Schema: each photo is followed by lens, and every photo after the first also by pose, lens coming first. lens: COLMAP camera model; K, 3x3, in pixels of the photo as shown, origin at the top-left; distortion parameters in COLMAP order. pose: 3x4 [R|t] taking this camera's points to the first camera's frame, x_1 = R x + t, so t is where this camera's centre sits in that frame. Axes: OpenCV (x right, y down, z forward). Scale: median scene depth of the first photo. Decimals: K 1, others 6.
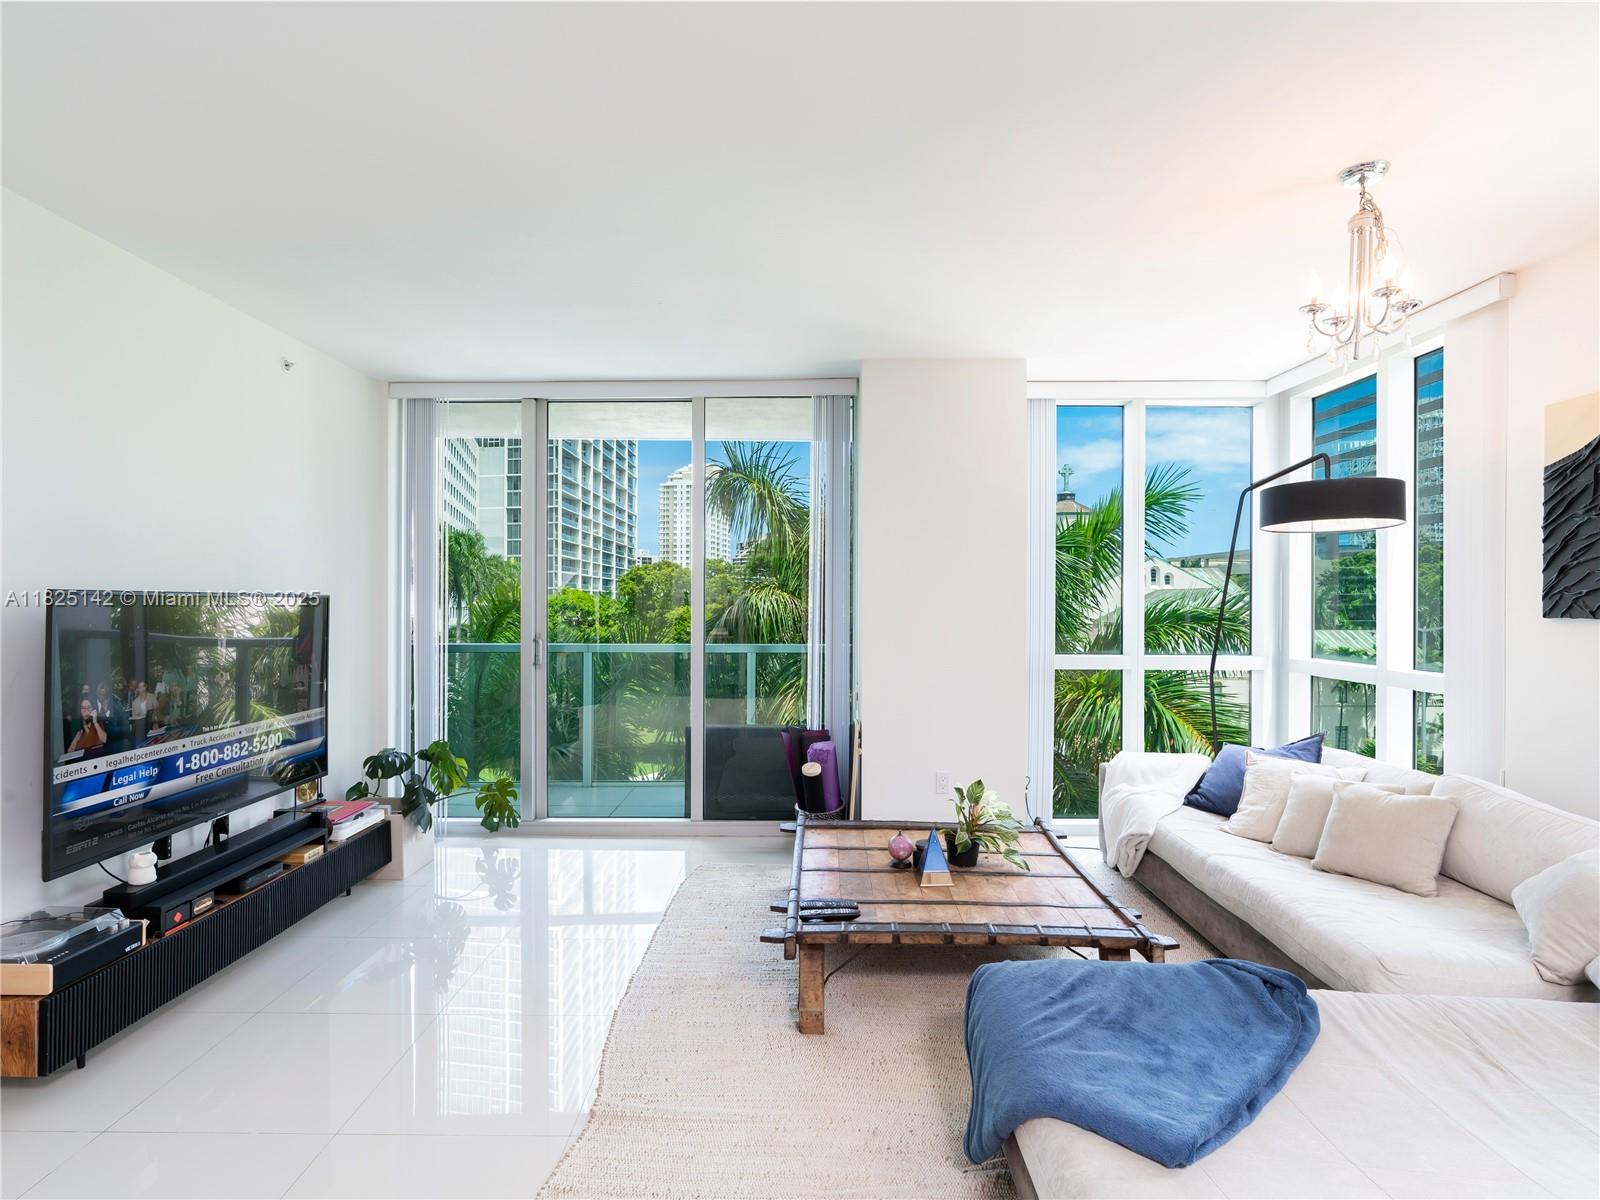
lens RADIAL K [[814.8, 0, 795.9], [0, 814.8, 607.1], [0, 0, 1]] dist [-0.003965, 0.002615]
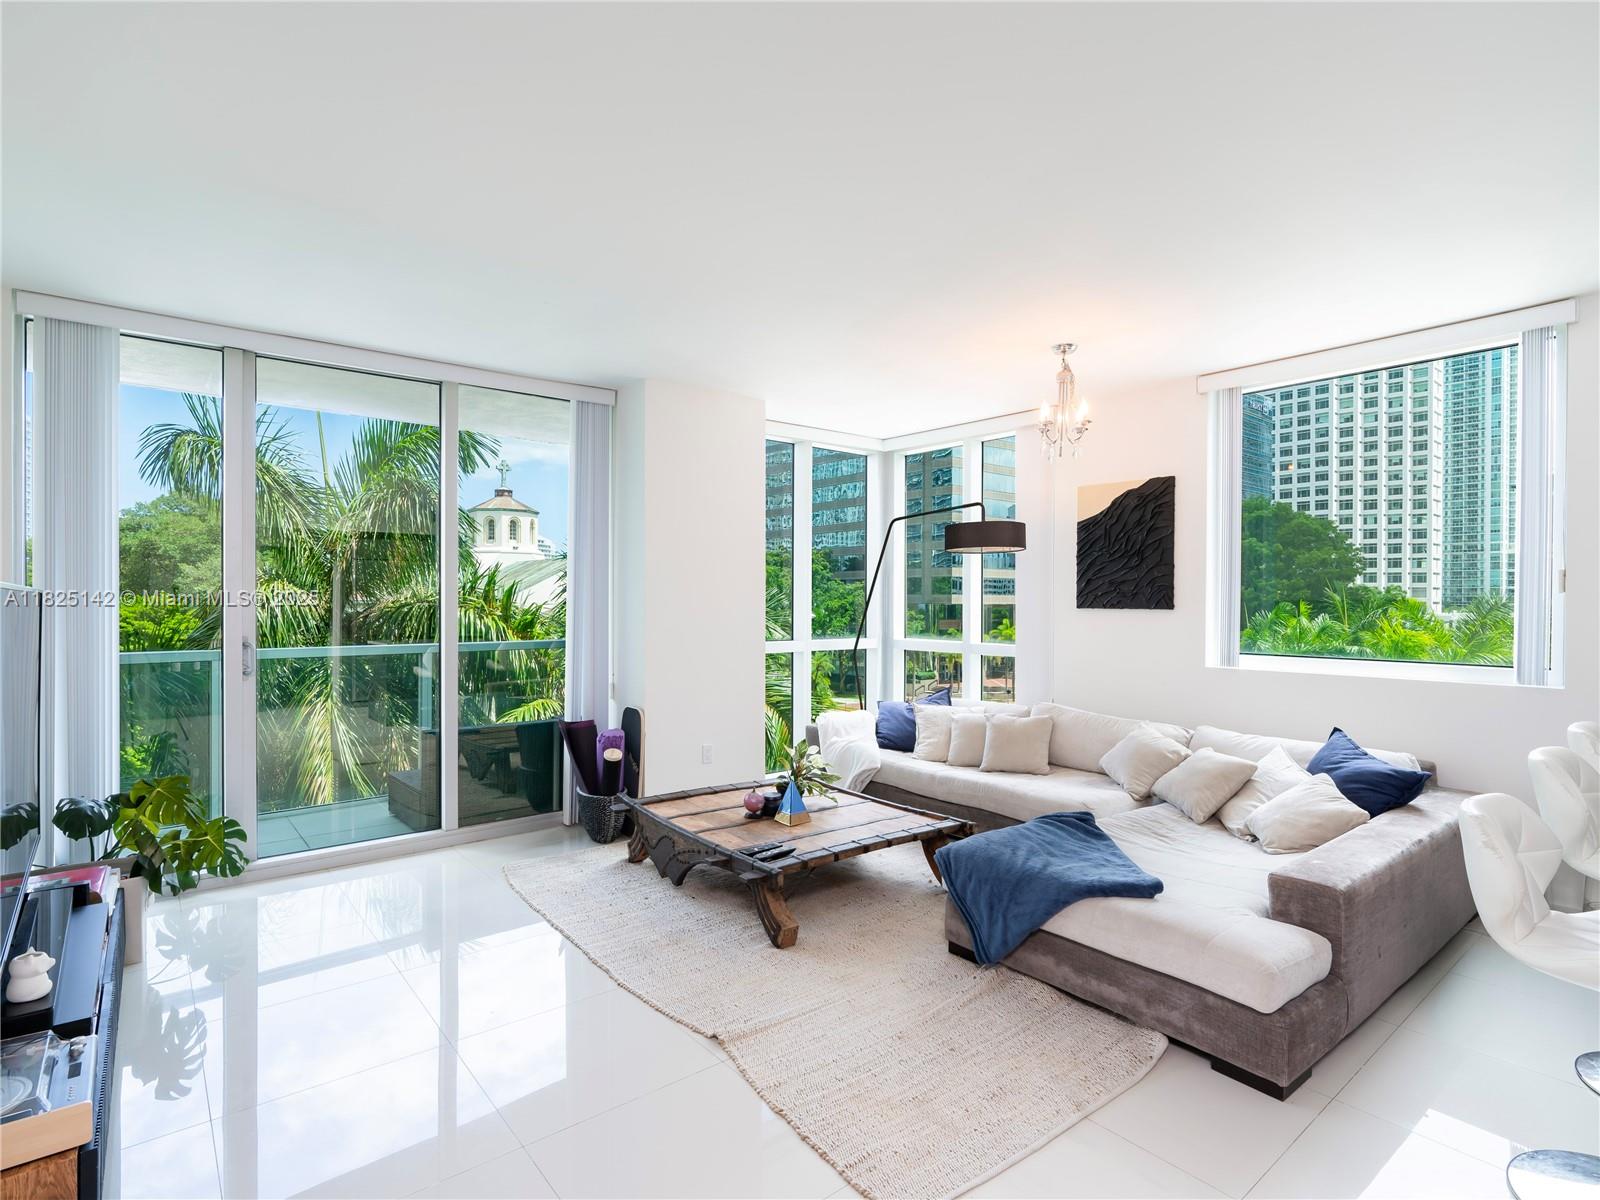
lens RADIAL K [[814.8, 0, 793.0], [0, 814.8, 607.2], [0, 0, 1]] dist [-0.003965, 0.002615]
pose [[0.774869, -0.005738, 0.632096, -0.605454], [0.002448, 0.999979, 0.006077, -0.001863], [-0.632117, -0.003161, 0.774867, 0.025997]]
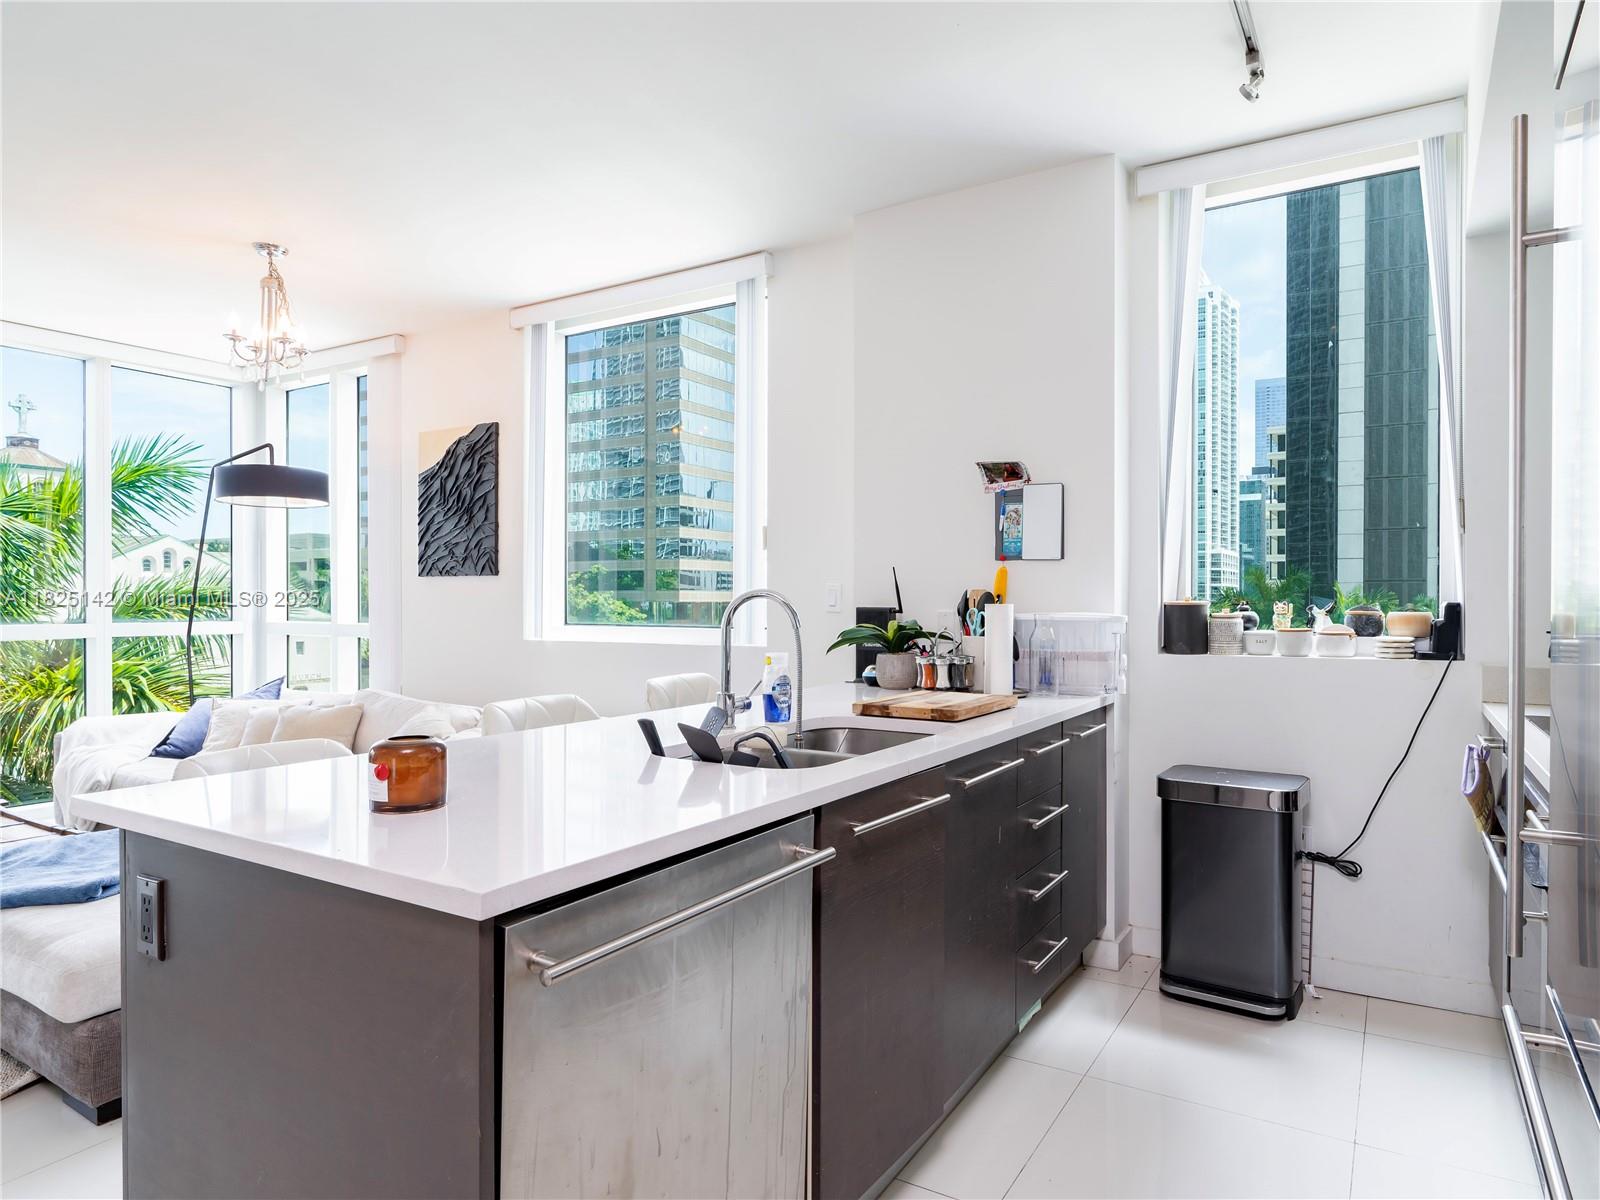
lens RADIAL K [[951.0, 0, 882.3], [0, 951.0, 605.5], [0, 0, 1]] dist [-0.014830, -0.000721]
pose [[0.489503, -0.007499, 0.871969, -0.151178], [0.004986, 0.999971, 0.005801, 0.054557], [-0.871987, 0.001508, 0.489526, -0.520754]]
